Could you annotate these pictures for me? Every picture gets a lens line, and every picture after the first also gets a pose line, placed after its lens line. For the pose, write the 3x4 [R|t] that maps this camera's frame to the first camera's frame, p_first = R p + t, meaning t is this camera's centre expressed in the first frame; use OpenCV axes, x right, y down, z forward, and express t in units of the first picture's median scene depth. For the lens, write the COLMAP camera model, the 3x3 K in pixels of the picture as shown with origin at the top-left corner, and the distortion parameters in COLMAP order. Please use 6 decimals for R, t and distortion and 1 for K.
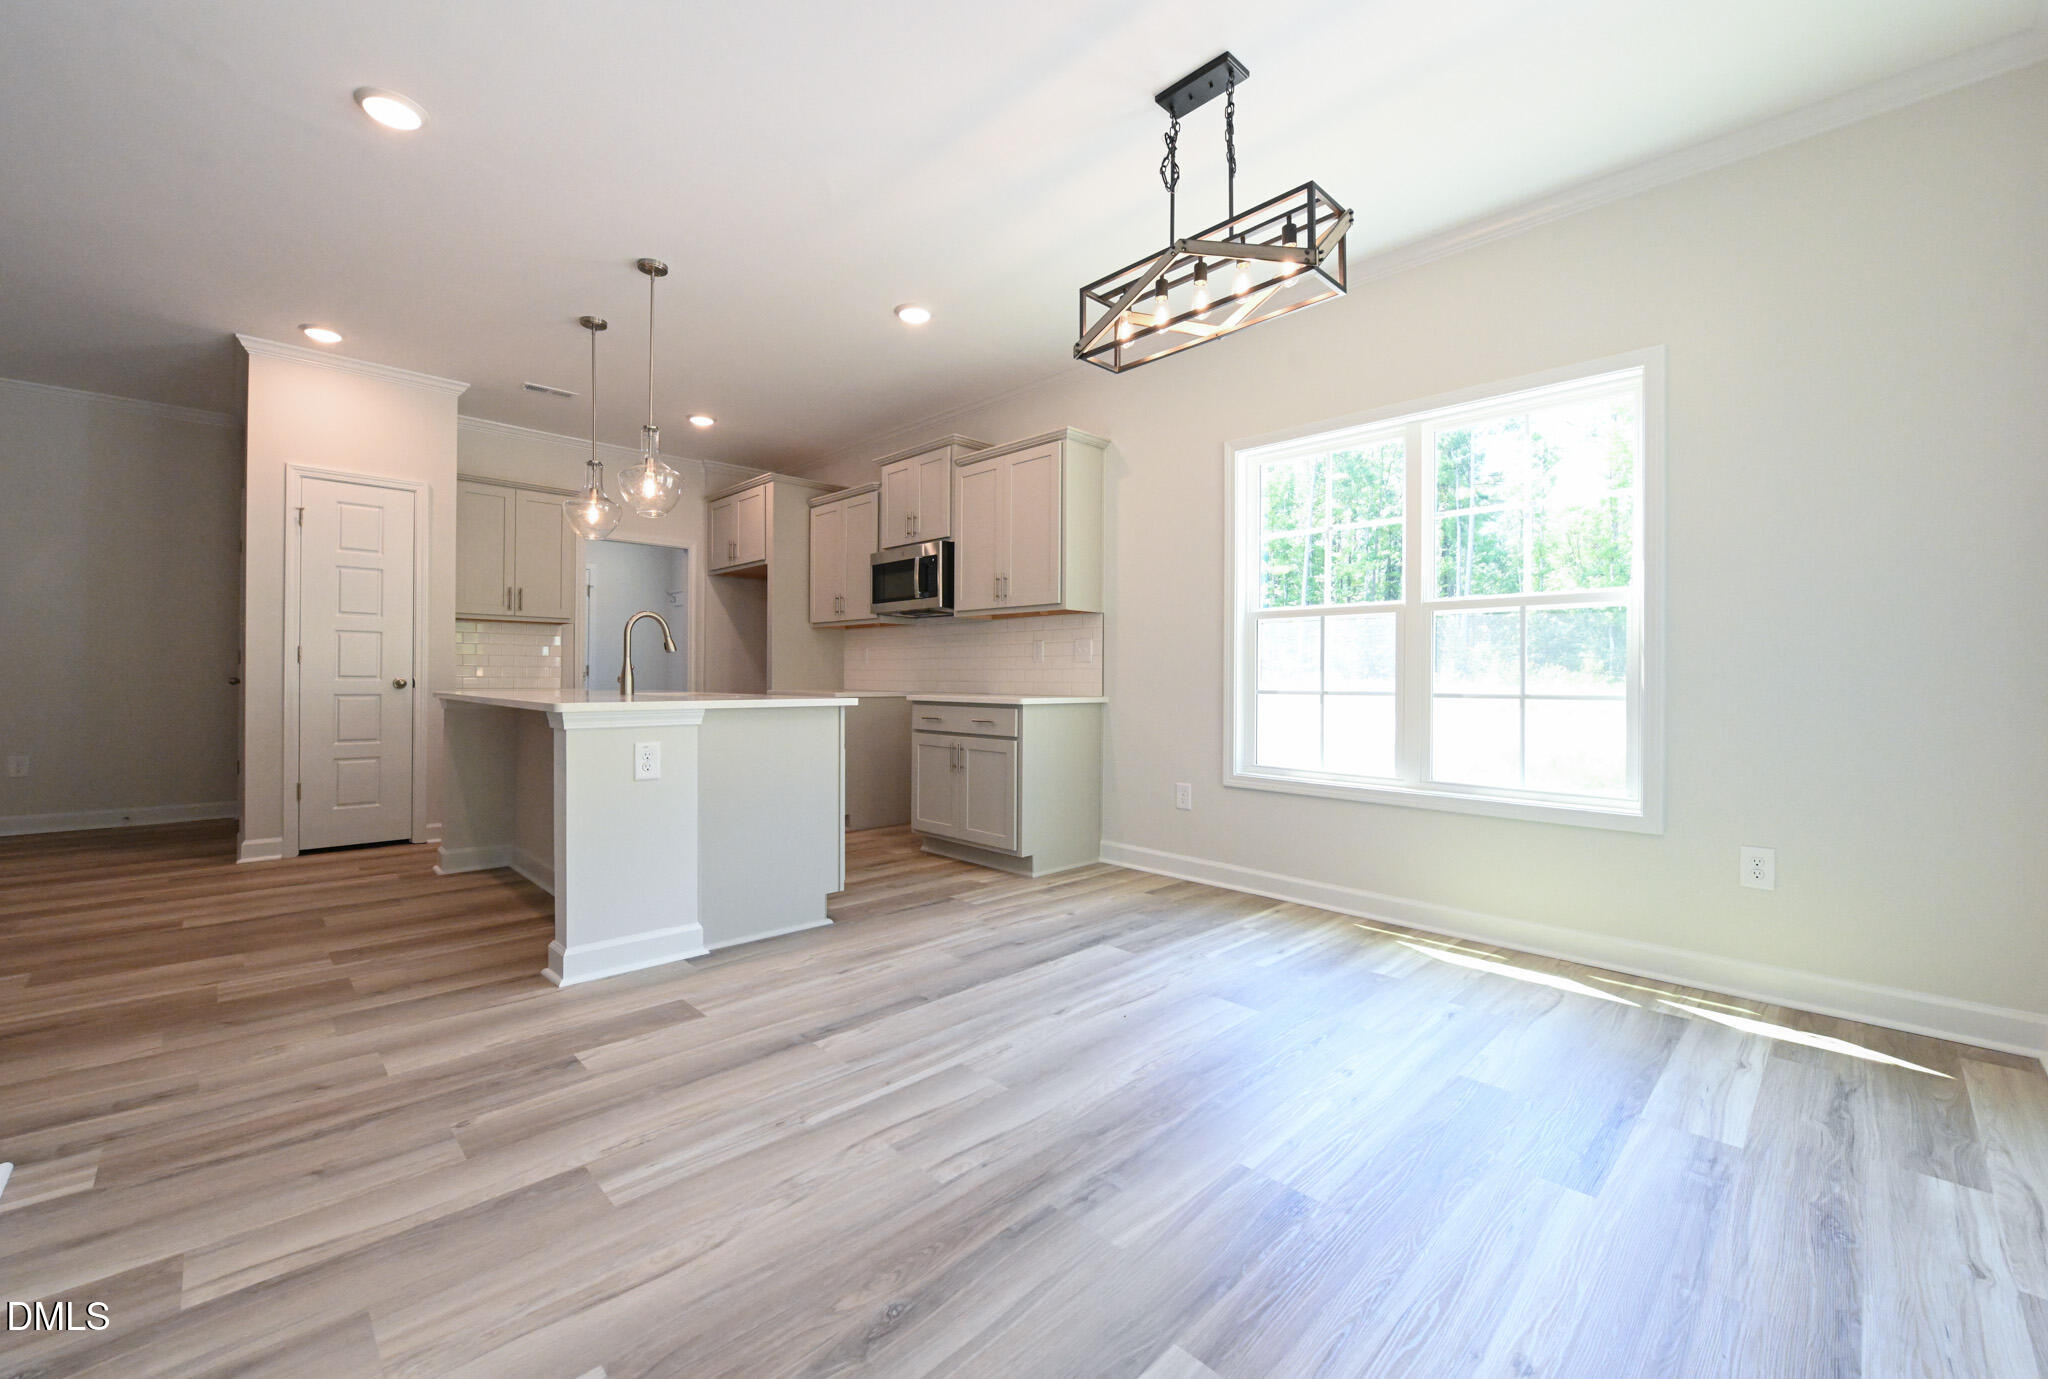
lens RADIAL K [[821.2, 0, 1012.8], [0, 821.2, 680.6], [0, 0, 1]] dist [-0.006791, 0.000218]
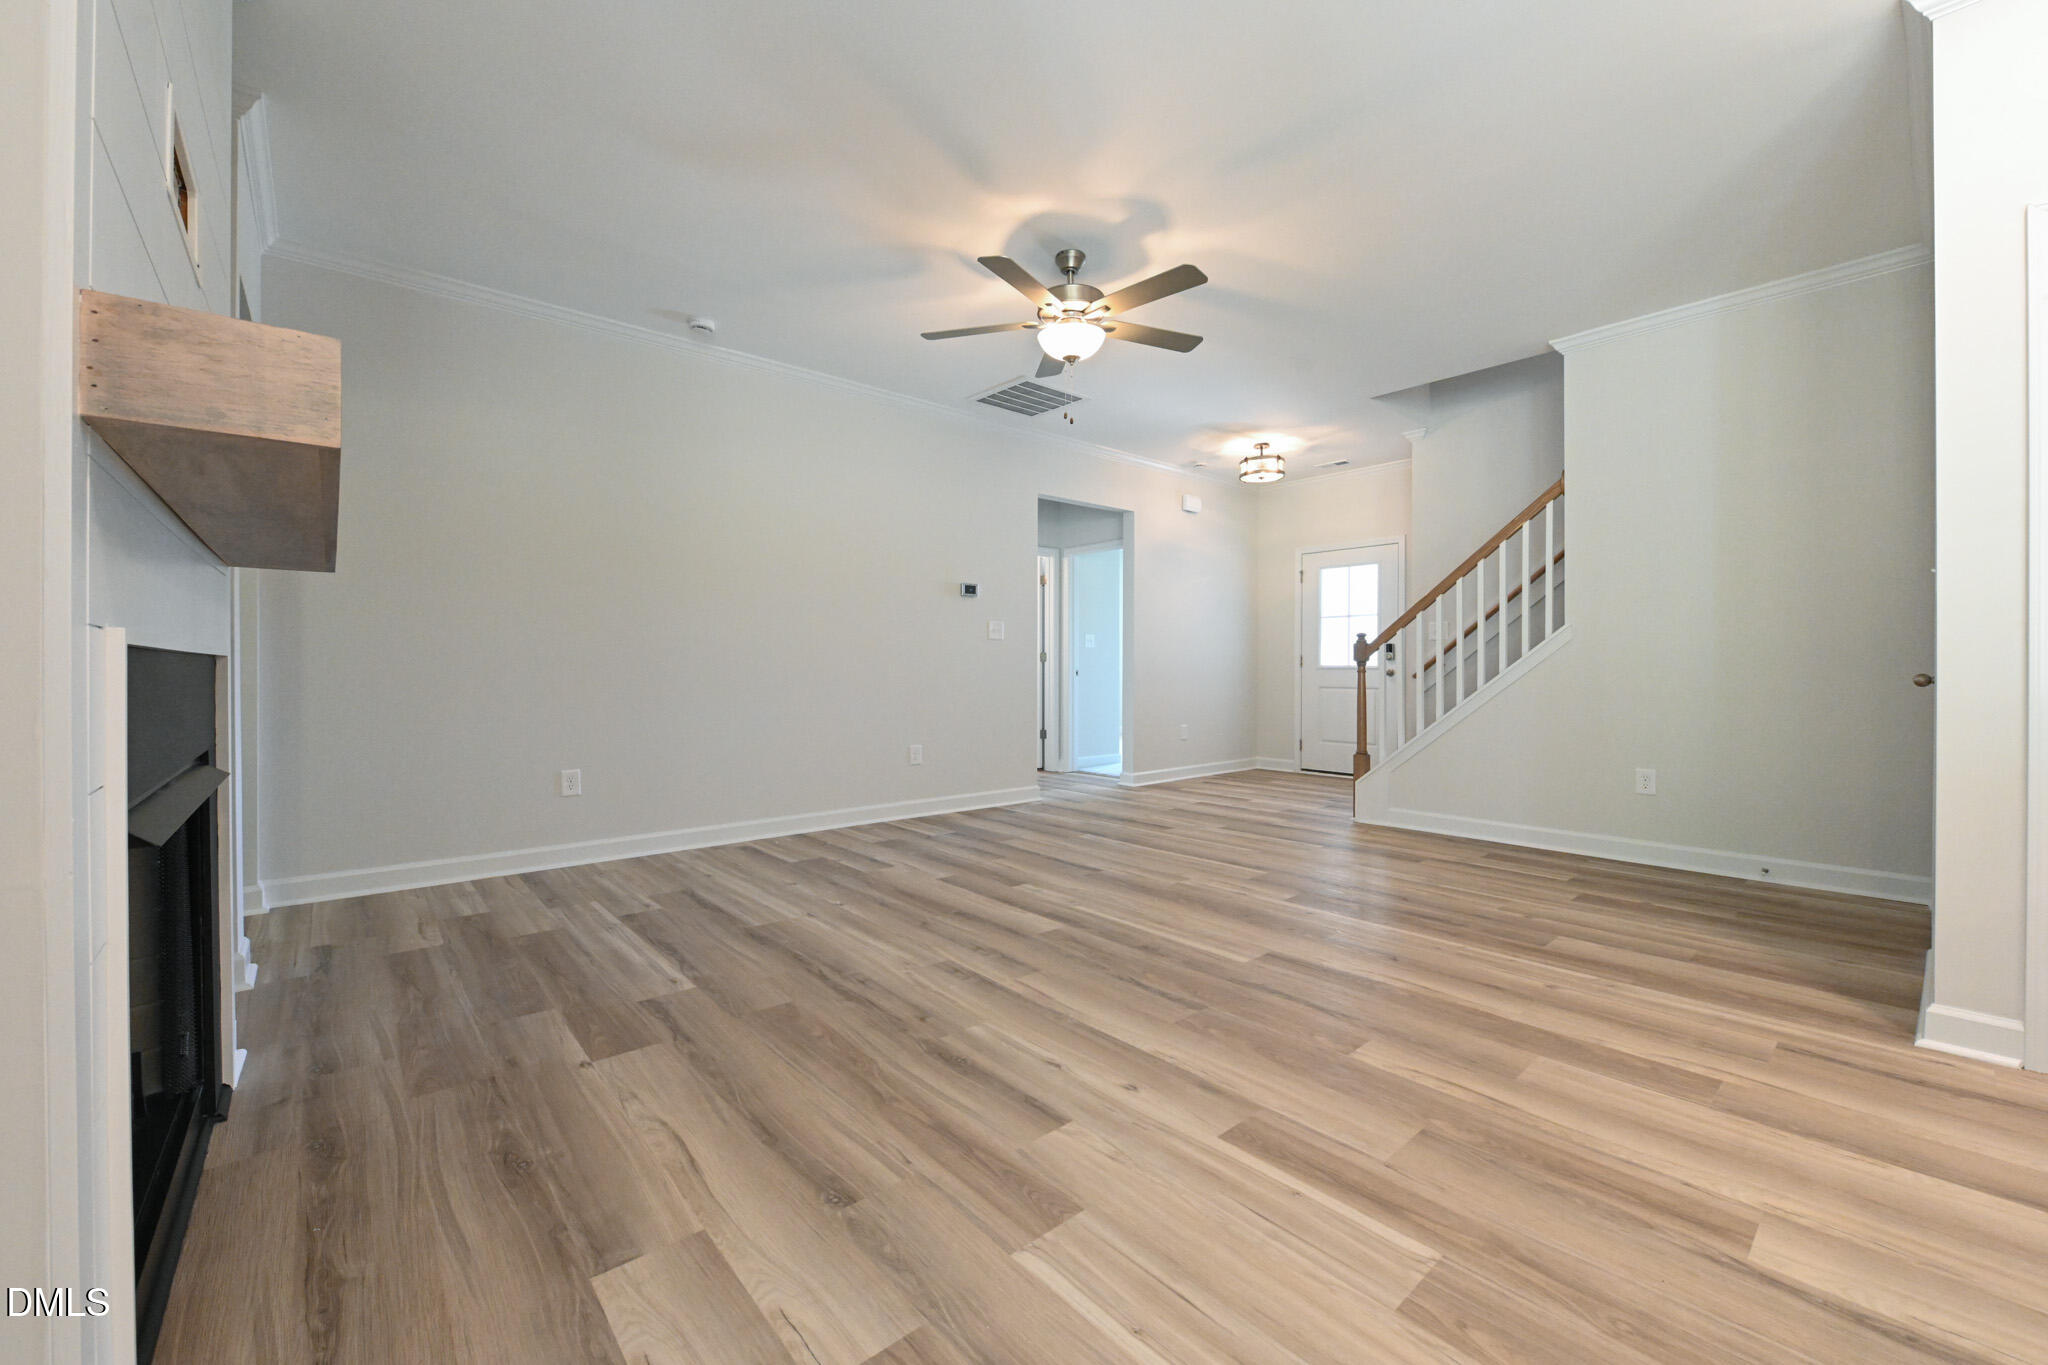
lens RADIAL K [[808.4, 0, 1026.7], [0, 808.4, 669.0], [0, 0, 1]] dist [-0.008163, -0.000685]
pose [[-0.051022, -0.006947, -0.998673, -0.469964], [-0.002198, 0.999974, -0.006844, -0.002454], [0.998695, 0.001846, -0.051035, 0.522747]]
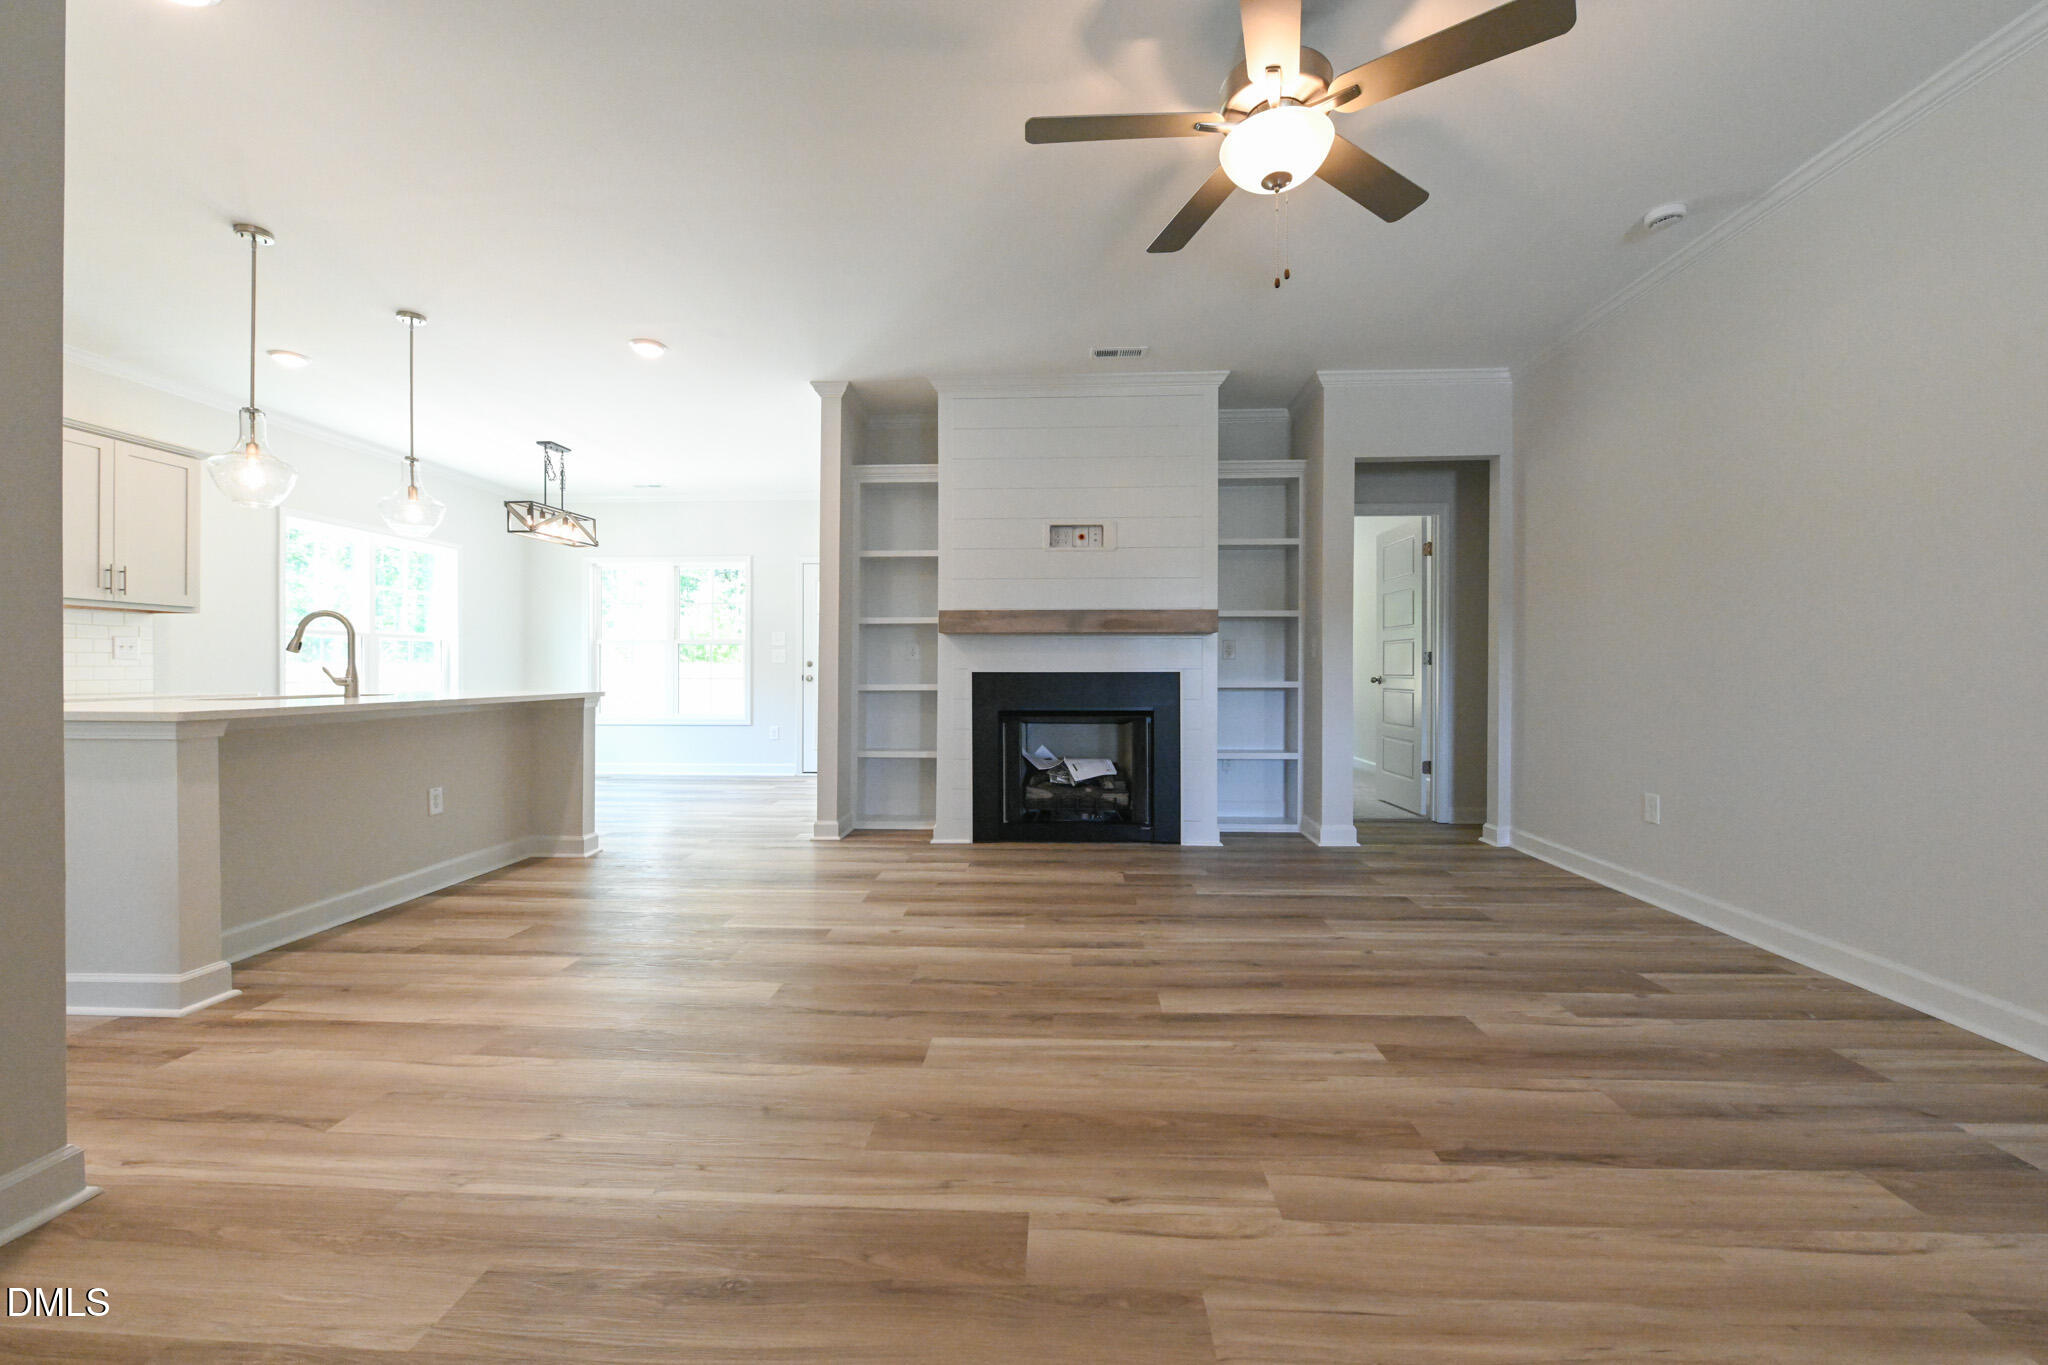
lens RADIAL K [[808.4, 0, 1026.7], [0, 808.4, 669.0], [0, 0, 1]] dist [-0.008163, -0.000685]
pose [[-0.686645, -0.006881, 0.726960, -1.622588], [-0.003437, 0.999975, 0.006220, -0.023447], [-0.726985, 0.001772, -0.686651, 1.015353]]
